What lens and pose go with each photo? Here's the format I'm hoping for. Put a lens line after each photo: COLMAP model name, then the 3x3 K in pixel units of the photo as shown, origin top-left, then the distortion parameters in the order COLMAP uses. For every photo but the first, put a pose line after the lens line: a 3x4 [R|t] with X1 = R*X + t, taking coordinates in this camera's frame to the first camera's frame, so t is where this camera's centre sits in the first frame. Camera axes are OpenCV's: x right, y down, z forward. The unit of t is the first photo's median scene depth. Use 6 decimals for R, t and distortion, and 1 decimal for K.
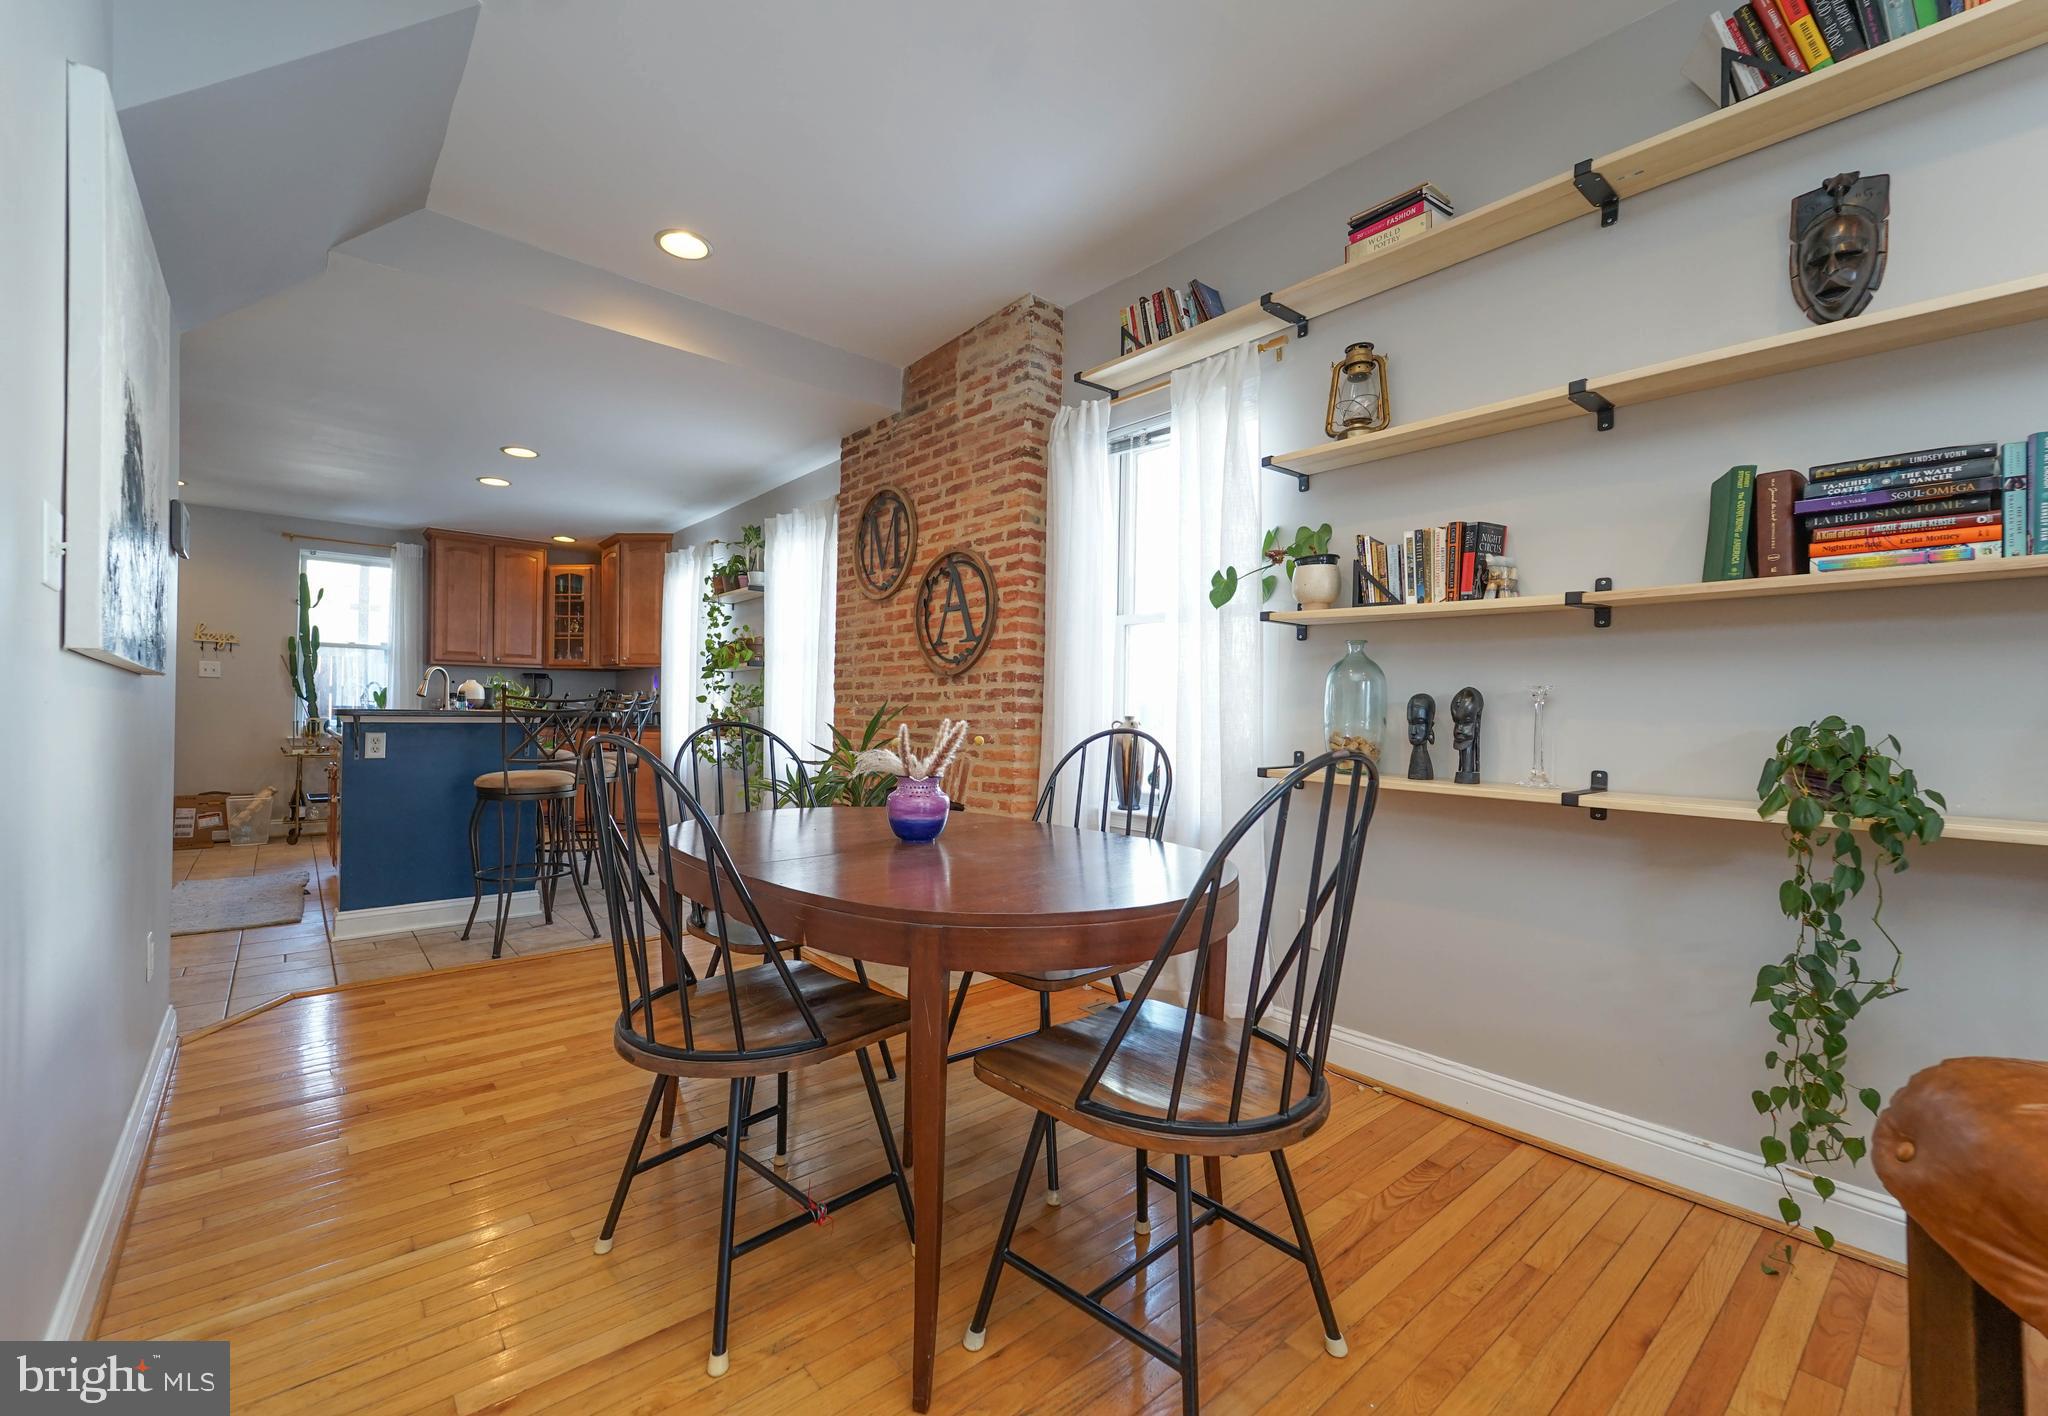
lens RADIAL K [[833.6, 0, 918.2], [0, 833.6, 704.5], [0, 0, 1]] dist [0.000023, -0.000300]
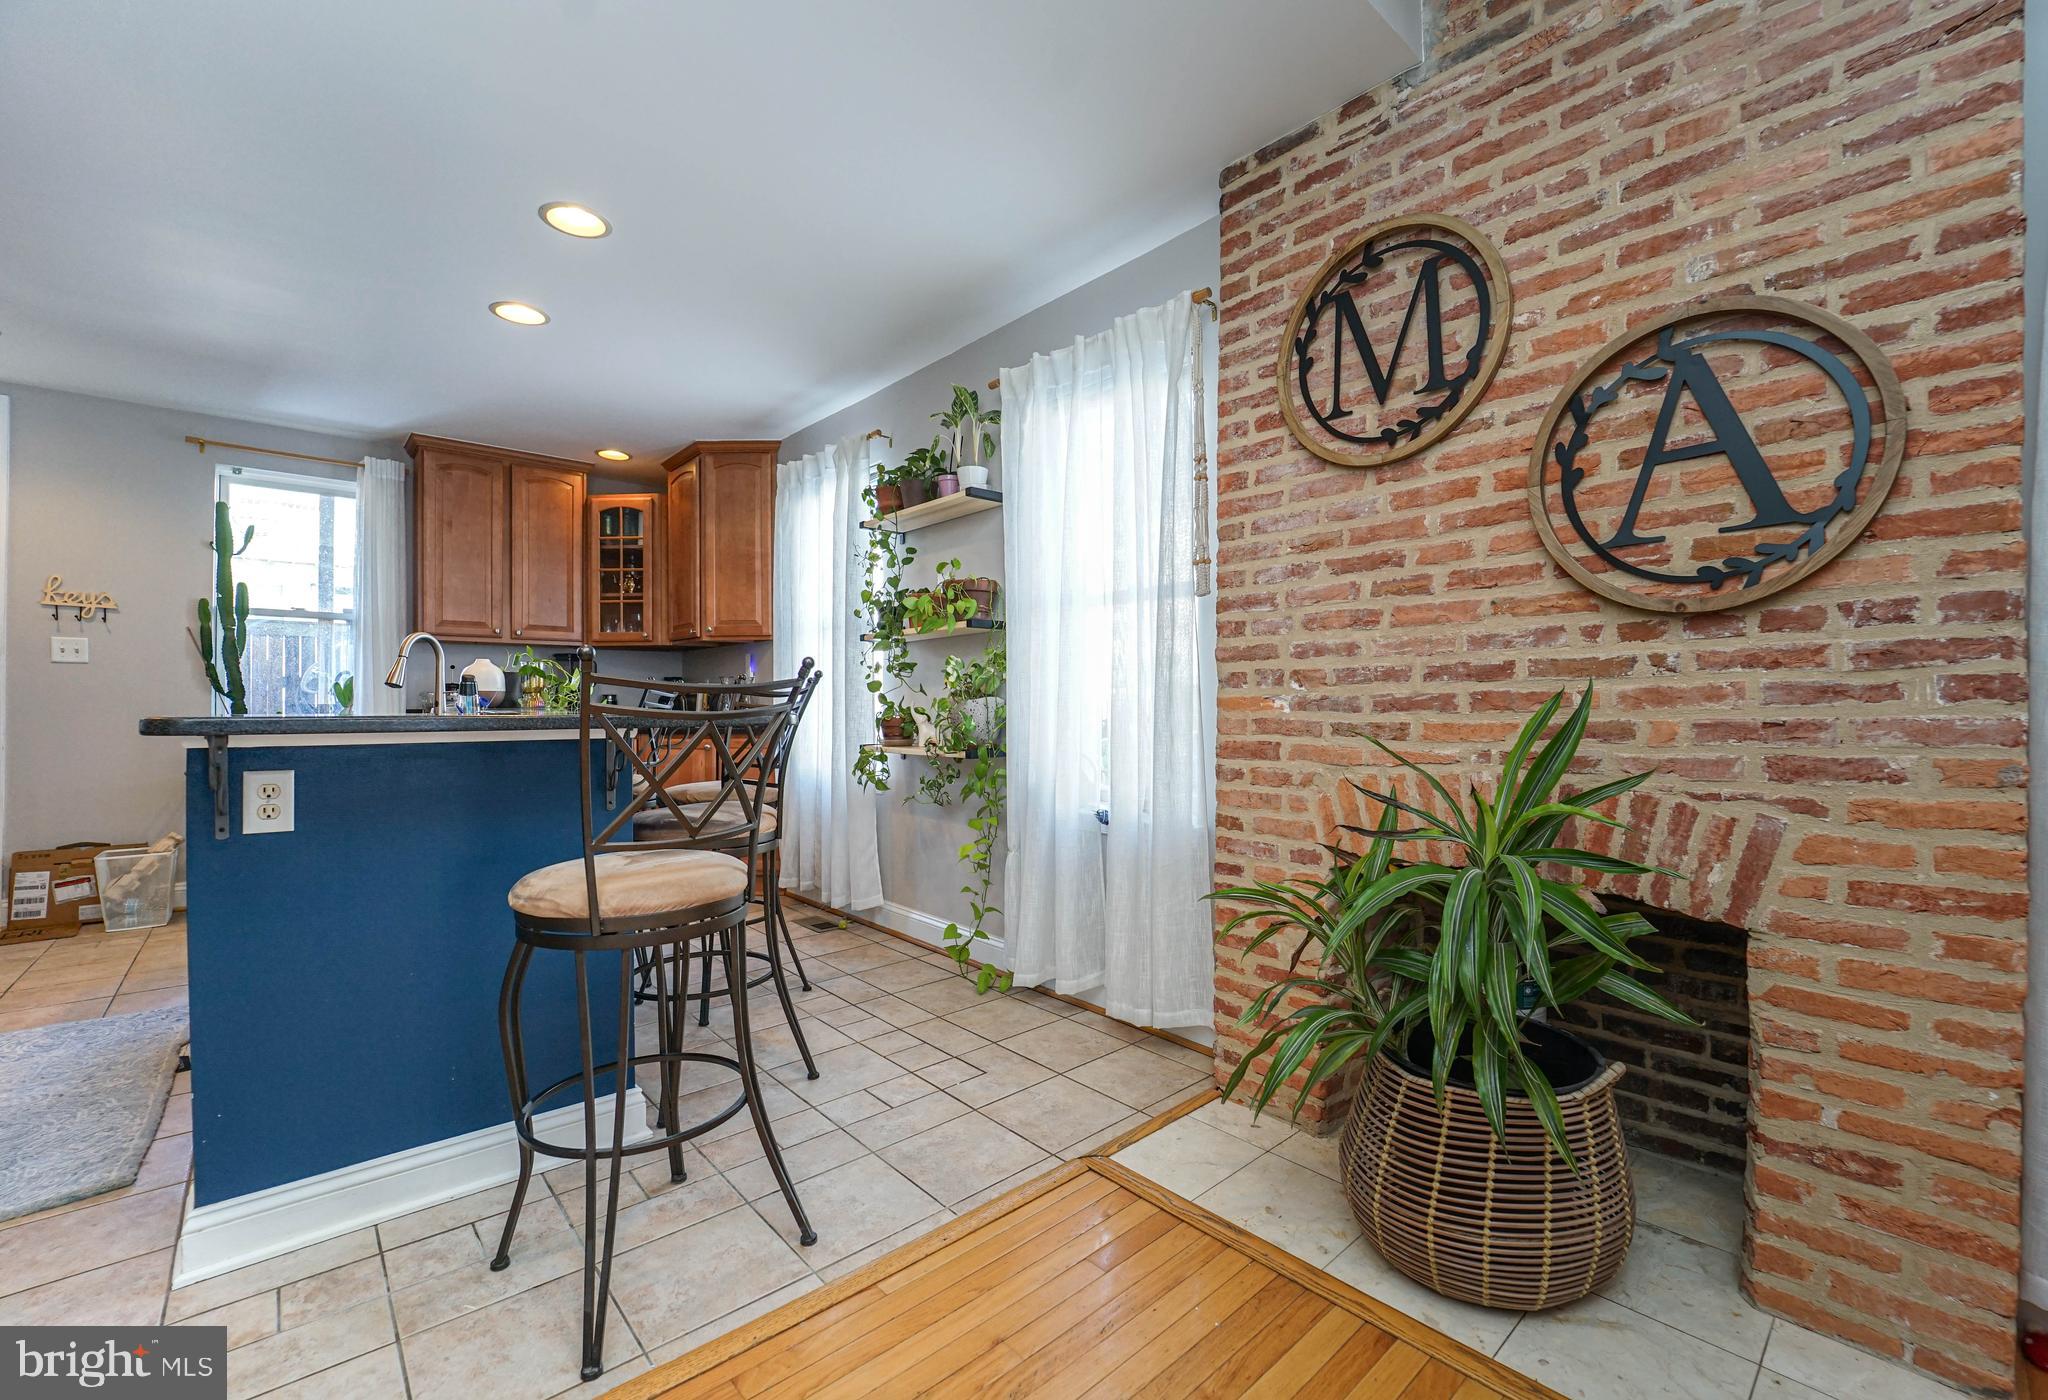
lens RADIAL K [[873.0, 0, 970.5], [0, 873.0, 704.0], [0, 0, 1]] dist [-0.027213, 0.000041]
pose [[0.999416, -0.012329, 0.031882, -0.219363], [0.012010, 0.999876, 0.010186, 0.000559], [-0.032004, -0.009797, 0.999440, 0.390455]]
